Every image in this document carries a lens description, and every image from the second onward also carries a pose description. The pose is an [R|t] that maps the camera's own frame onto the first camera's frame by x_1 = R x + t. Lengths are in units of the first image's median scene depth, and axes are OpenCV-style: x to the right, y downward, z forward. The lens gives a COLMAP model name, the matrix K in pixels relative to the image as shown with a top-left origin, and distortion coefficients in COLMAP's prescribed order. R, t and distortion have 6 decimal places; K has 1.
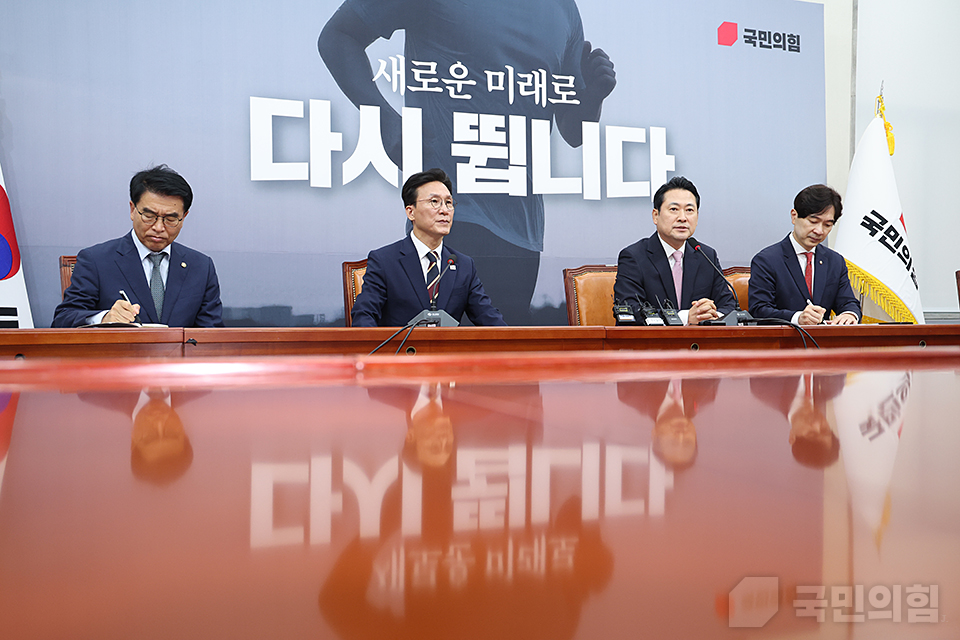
lens RADIAL K [[1006.8, 0, 506.4], [0, 1006.8, 318.1], [0, 0, 1]] dist [0.051044, 0.000000]
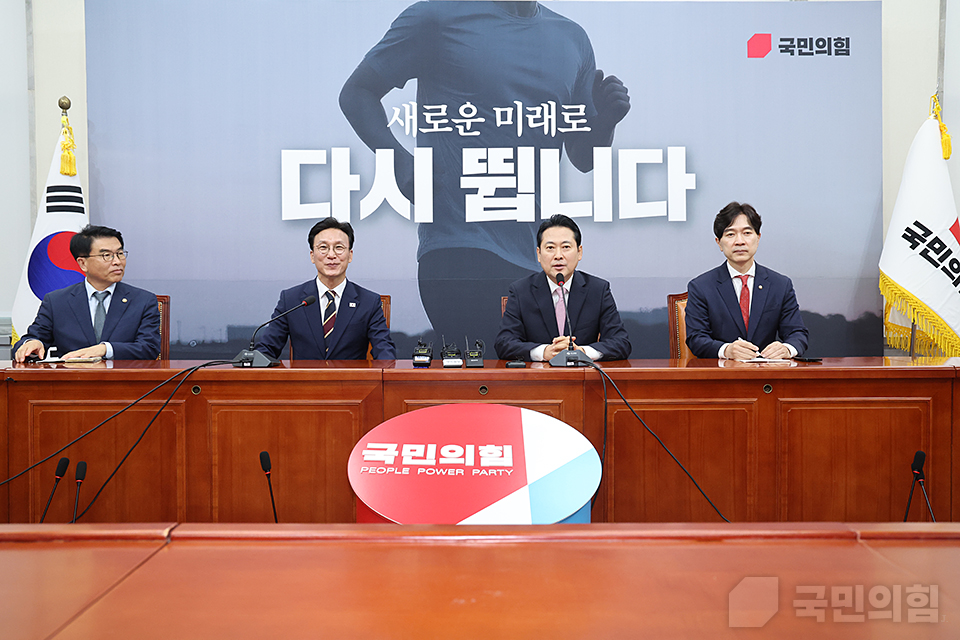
lens RADIAL K [[922.9, 0, 492.6], [0, 922.9, 321.2], [0, 0, 1]] dist [0.034470, 0.000000]
pose [[0.931084, 0.008410, -0.364709, 0.344563], [0.001739, 0.999621, 0.027489, -0.042636], [0.364802, -0.026228, 0.930716, 0.065942]]
